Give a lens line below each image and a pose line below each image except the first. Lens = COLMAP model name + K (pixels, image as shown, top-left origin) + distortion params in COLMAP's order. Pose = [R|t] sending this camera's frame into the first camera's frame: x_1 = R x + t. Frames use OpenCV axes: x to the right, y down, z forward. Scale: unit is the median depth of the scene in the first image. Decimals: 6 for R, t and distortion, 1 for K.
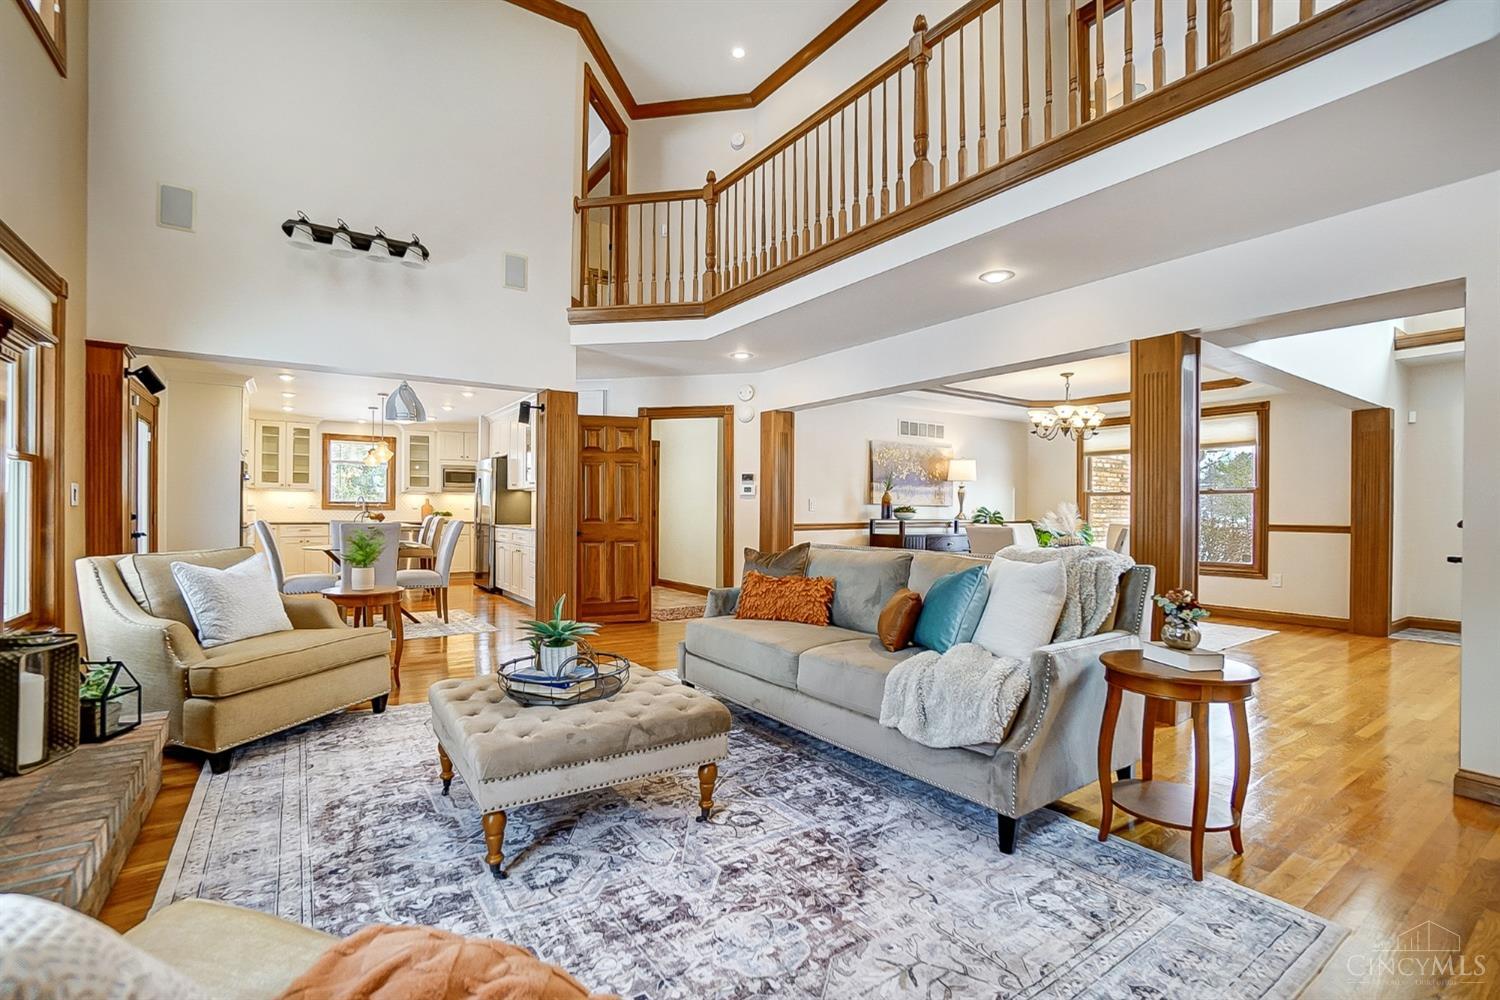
lens RADIAL K [[670.8, 0, 733.7], [0, 670.8, 504.6], [0, 0, 1]] dist [-0.061630, 0.021661]
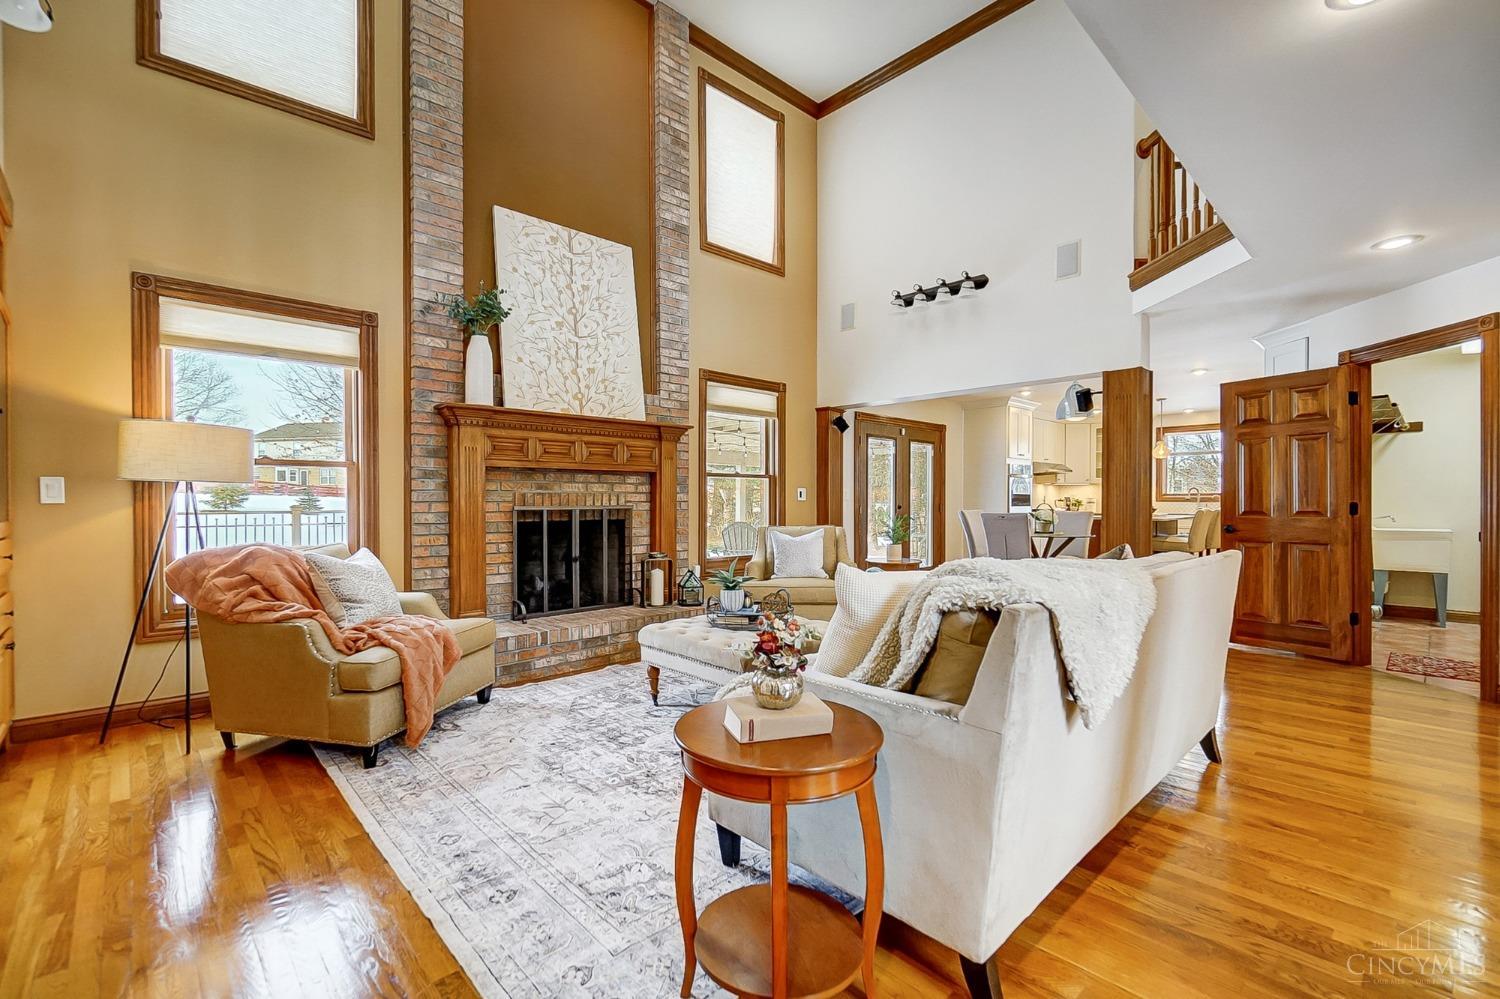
lens RADIAL K [[657.4, 0, 740.7], [0, 657.4, 502.7], [0, 0, 1]] dist [-0.002253, -0.000675]
pose [[0.158005, -0.001374, -0.987437, 1.090511], [0.010646, 0.999943, 0.000312, 0.009290], [0.987381, -0.010561, 0.158011, 0.701749]]
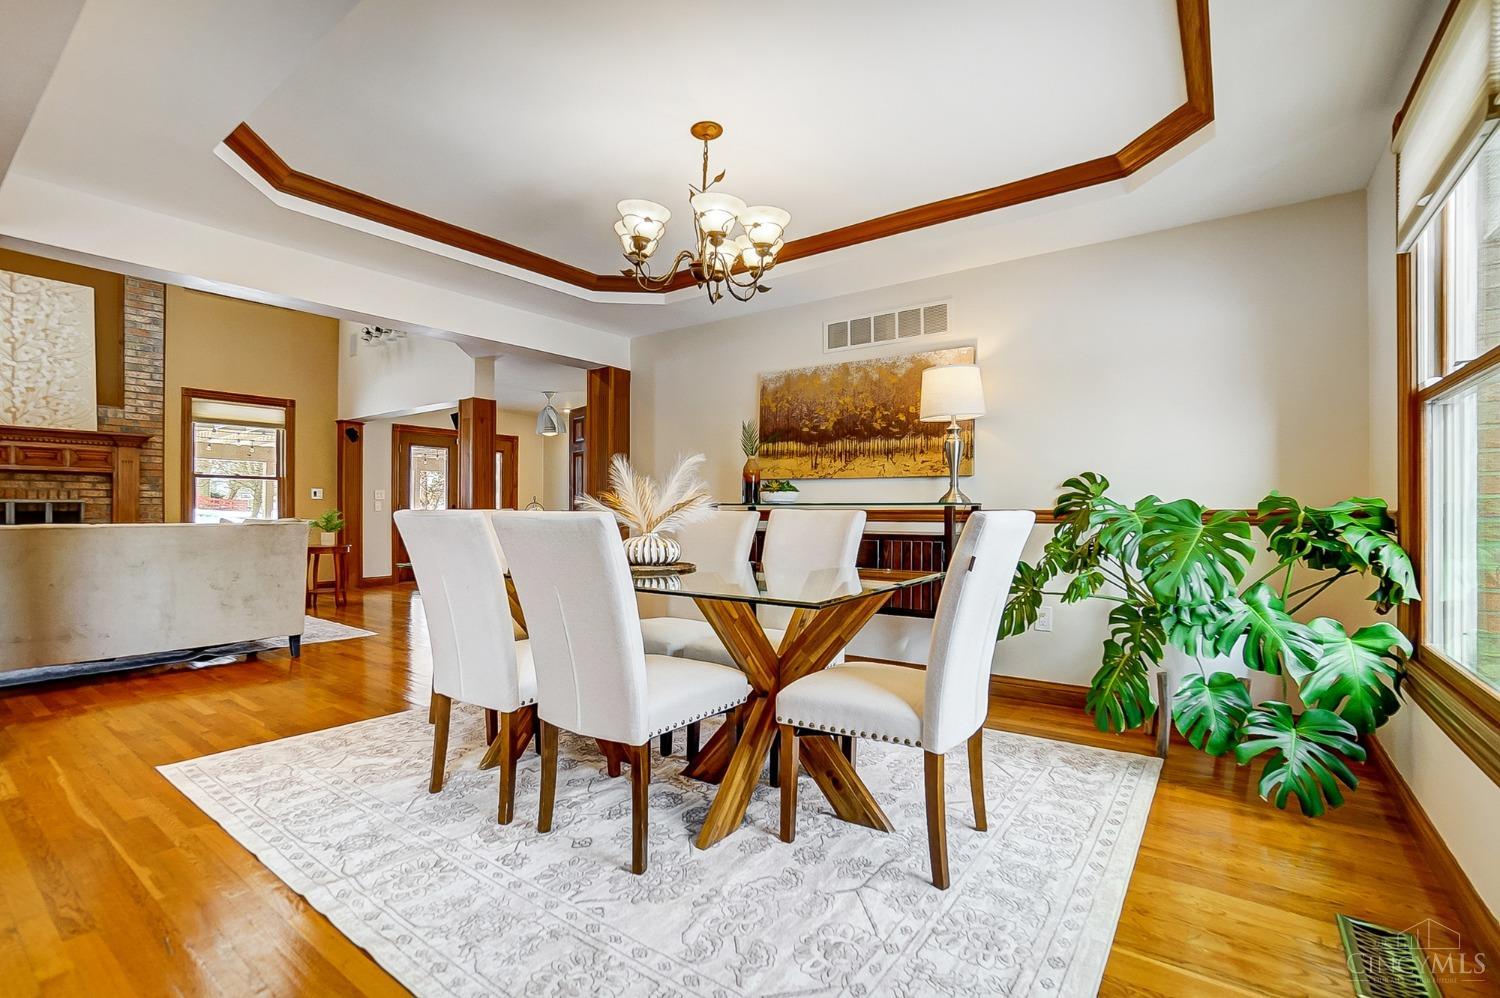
lens RADIAL K [[685.5, 0, 728.1], [0, 685.5, 510.5], [0, 0, 1]] dist [-0.059446, 0.020844]
pose [[0.326298, -0.003916, -0.945259, 2.121051], [0.008045, 0.999967, -0.001365, 0.075775], [0.945233, -0.007159, 0.326319, 2.102227]]
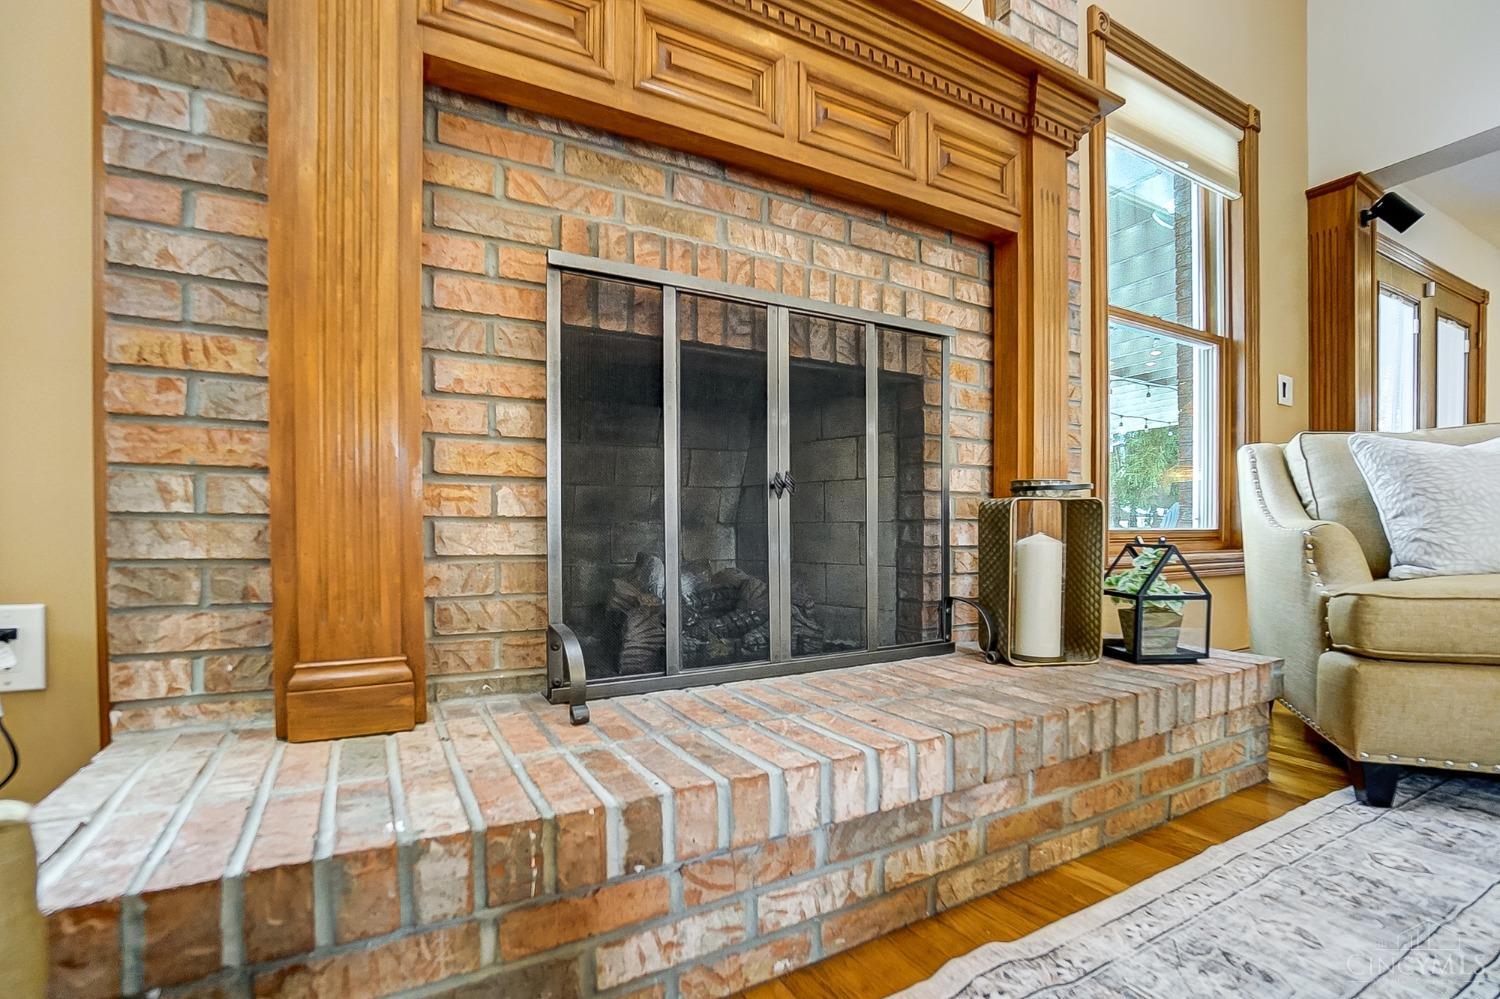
lens RADIAL K [[672.1, 0, 721.5], [0, 672.1, 550.2], [0, 0, 1]] dist [-0.038340, 0.000700]
pose [[-0.103370, 0.024569, -0.994339, -0.241104], [0.010746, 0.999664, 0.023583, 0.197630], [0.994585, -0.008248, -0.103599, 0.548242]]
